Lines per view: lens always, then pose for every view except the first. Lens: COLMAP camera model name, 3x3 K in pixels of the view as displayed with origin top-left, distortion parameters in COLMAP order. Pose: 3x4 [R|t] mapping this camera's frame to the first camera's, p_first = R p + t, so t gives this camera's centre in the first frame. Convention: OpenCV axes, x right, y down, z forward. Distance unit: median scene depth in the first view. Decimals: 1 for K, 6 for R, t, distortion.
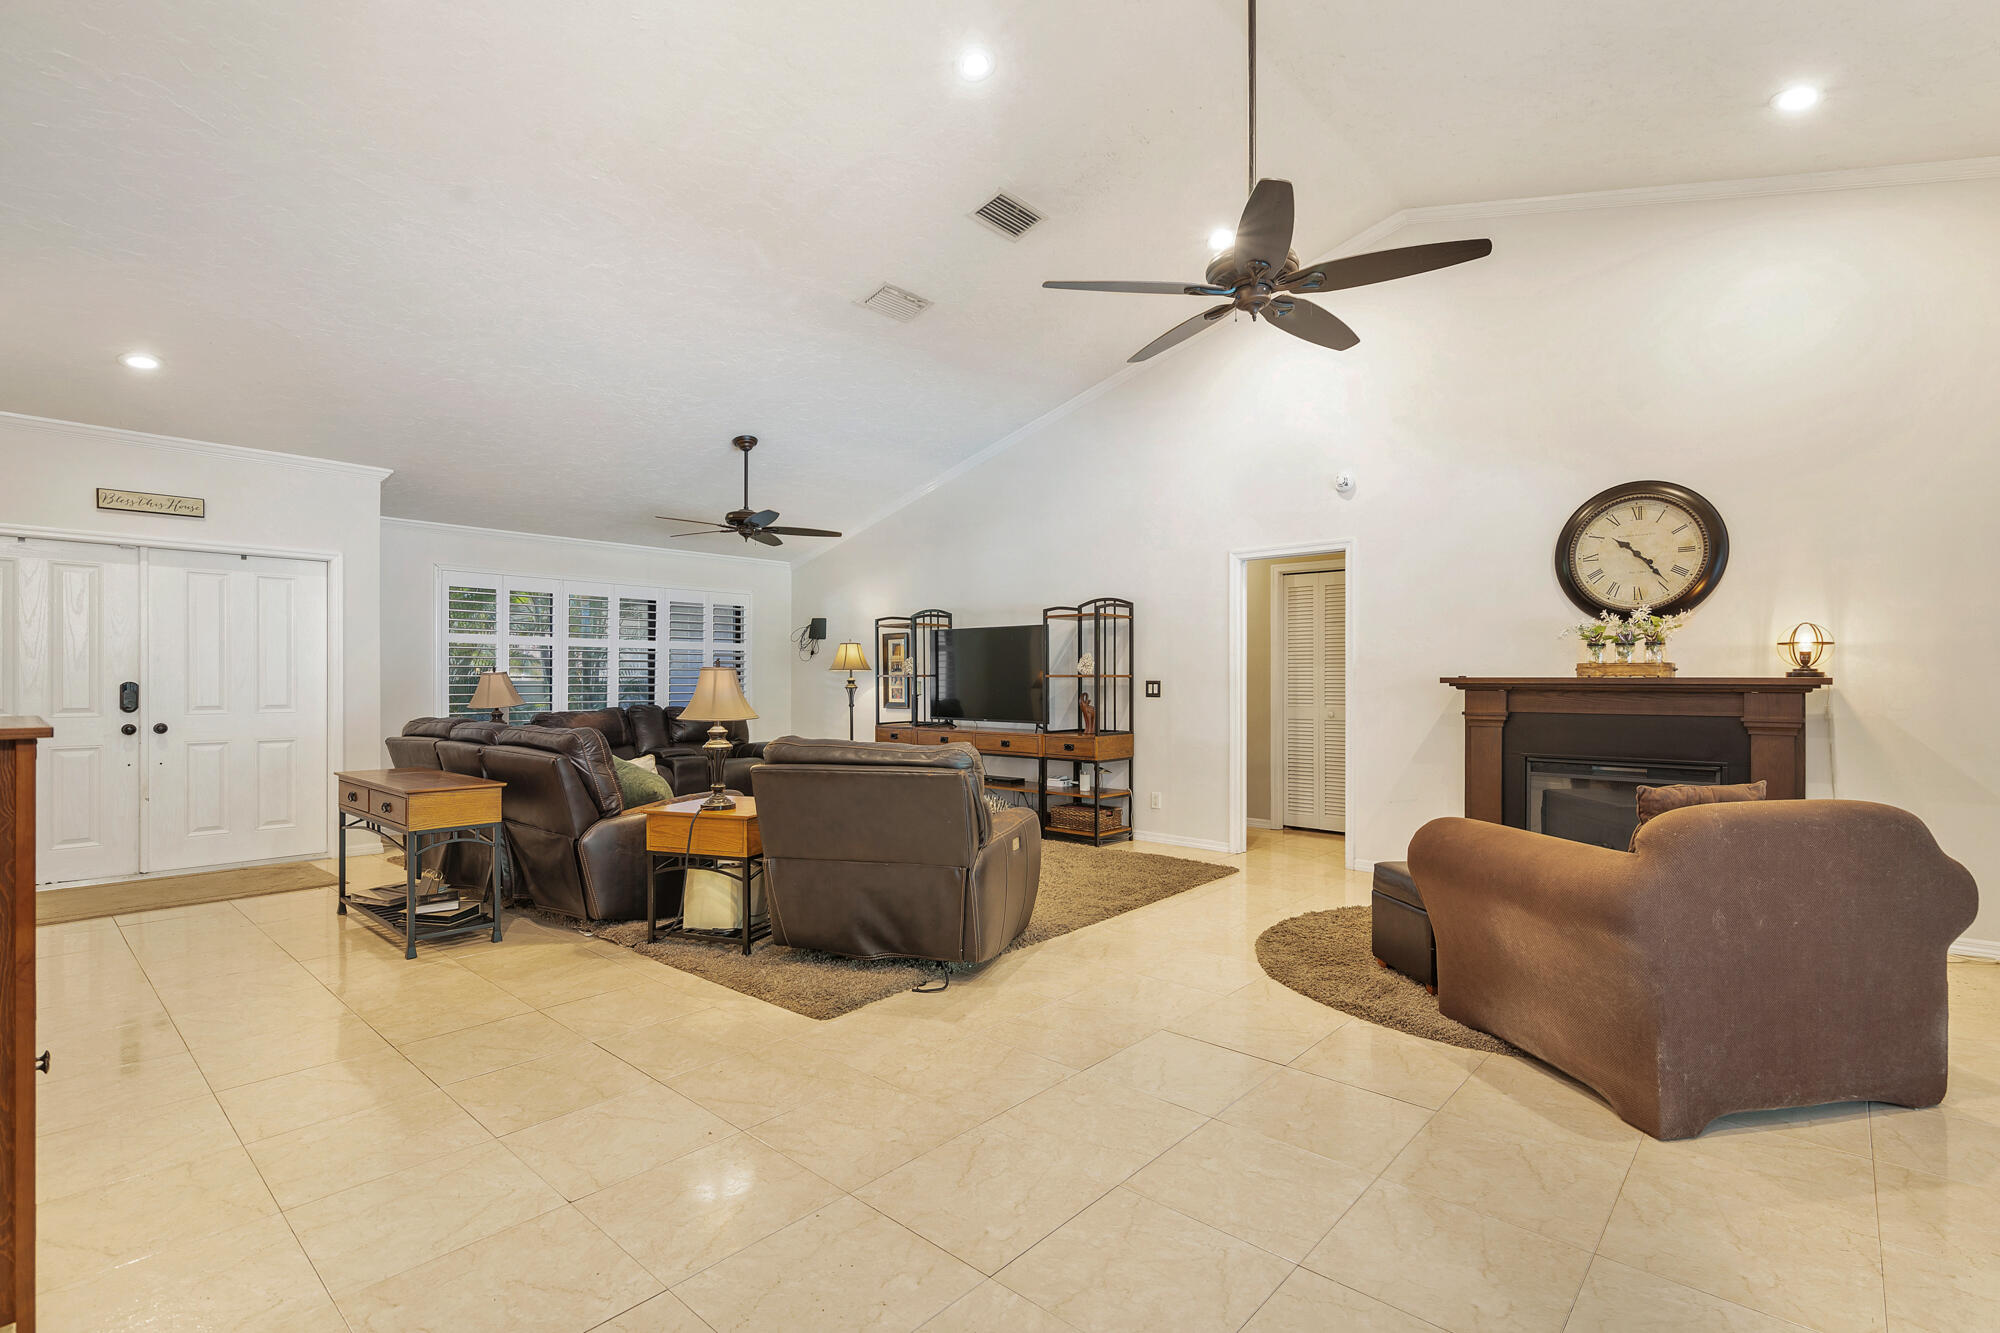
lens RADIAL K [[913.2, 0, 1008.3], [0, 913.2, 669.5], [0, 0, 1]] dist [0.003890, 0.000201]
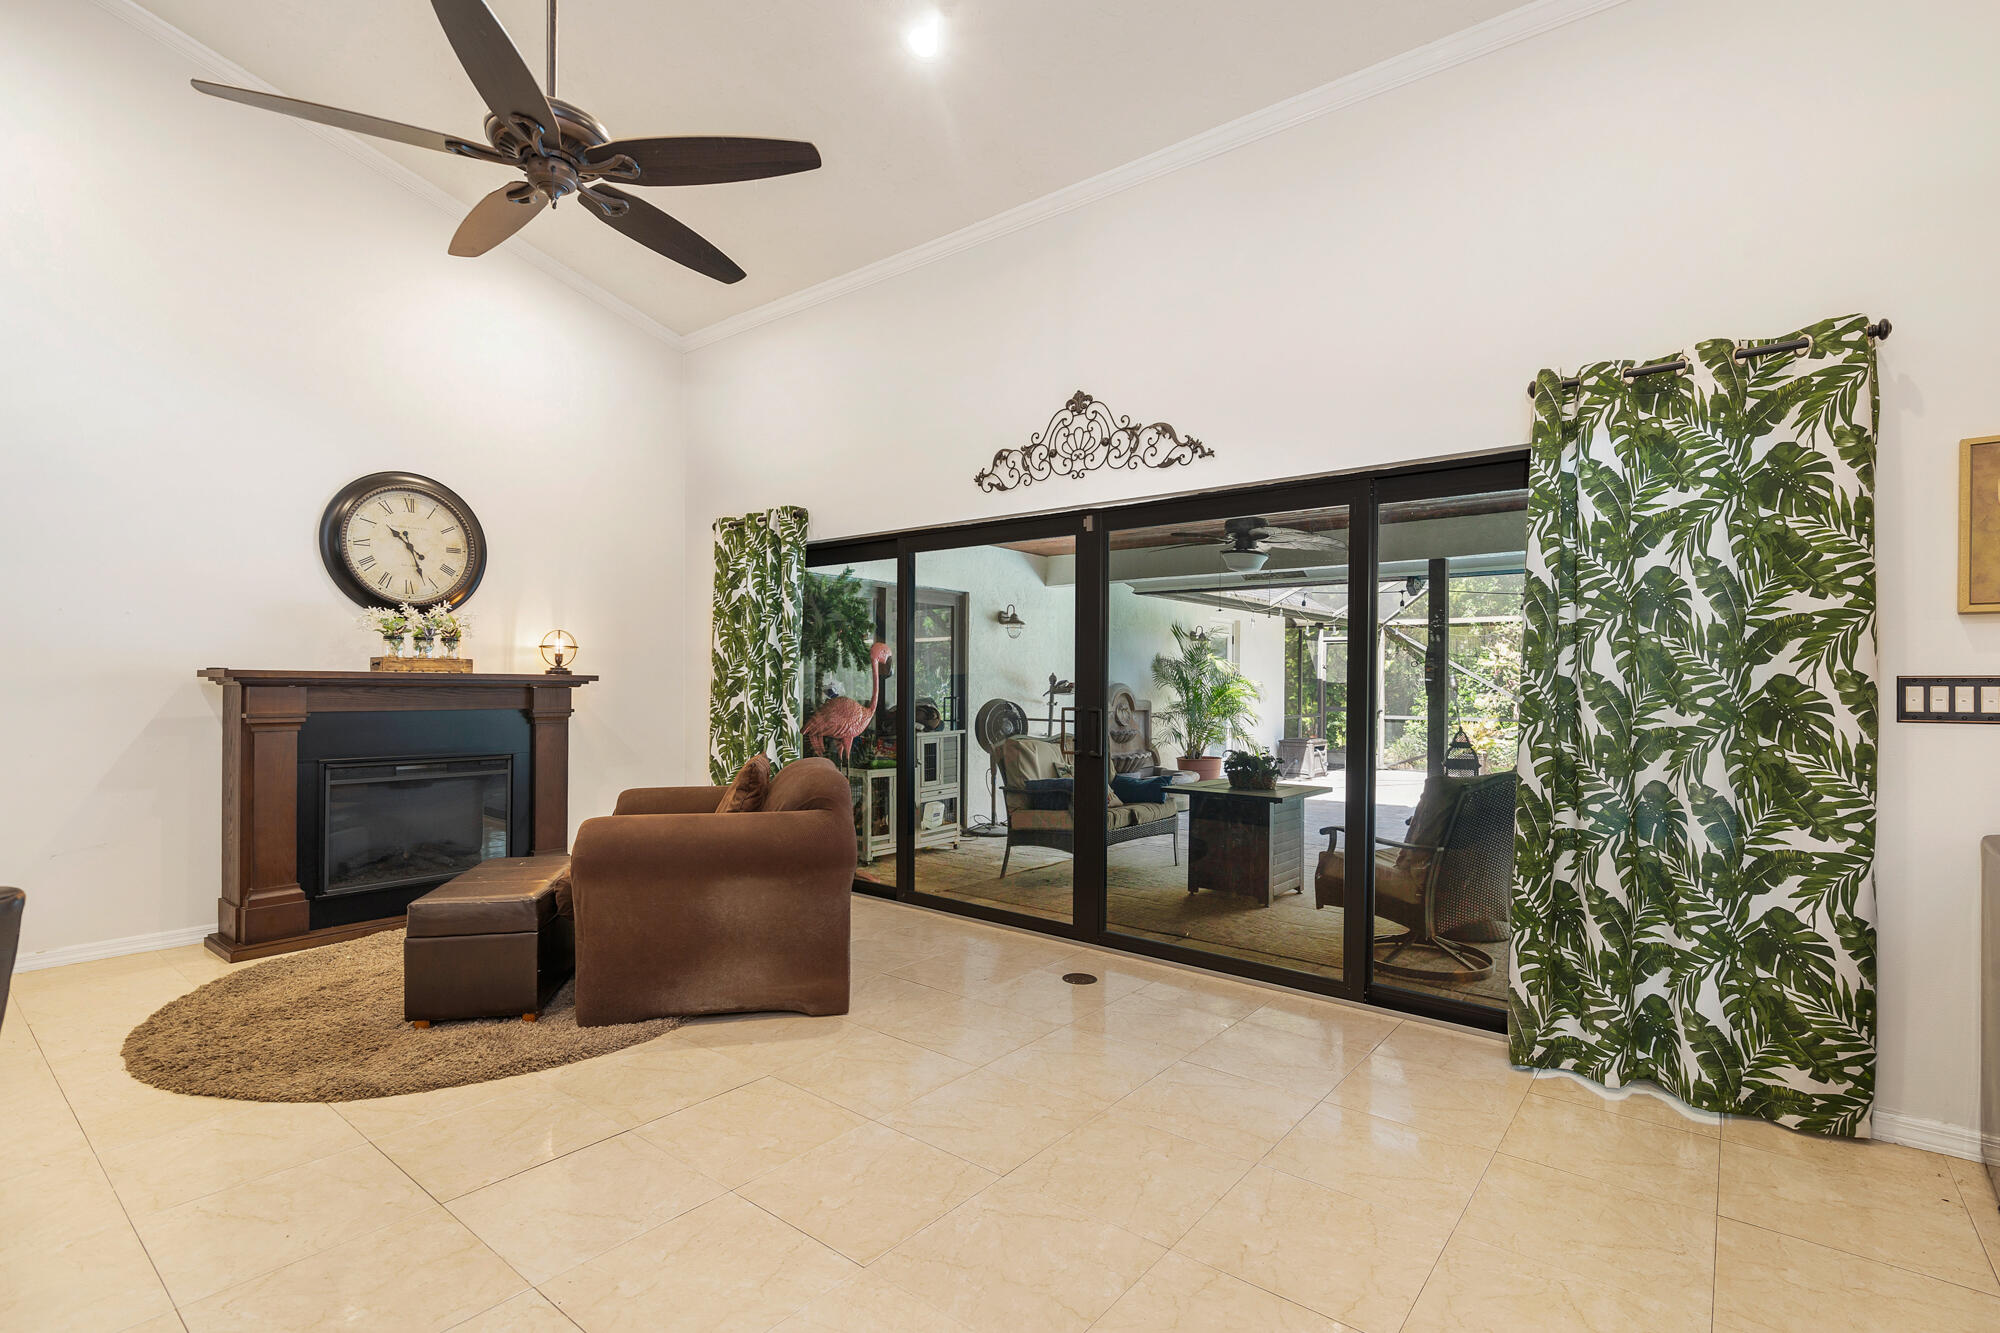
lens RADIAL K [[913.2, 0, 1013.8], [0, 913.2, 683.0], [0, 0, 1]] dist [0.003890, 0.000201]
pose [[-0.035878, -0.000217, 0.999356, -0.323137], [-0.020058, 0.999799, -0.000503, 0.007281], [-0.999155, -0.020063, -0.035875, 0.395414]]
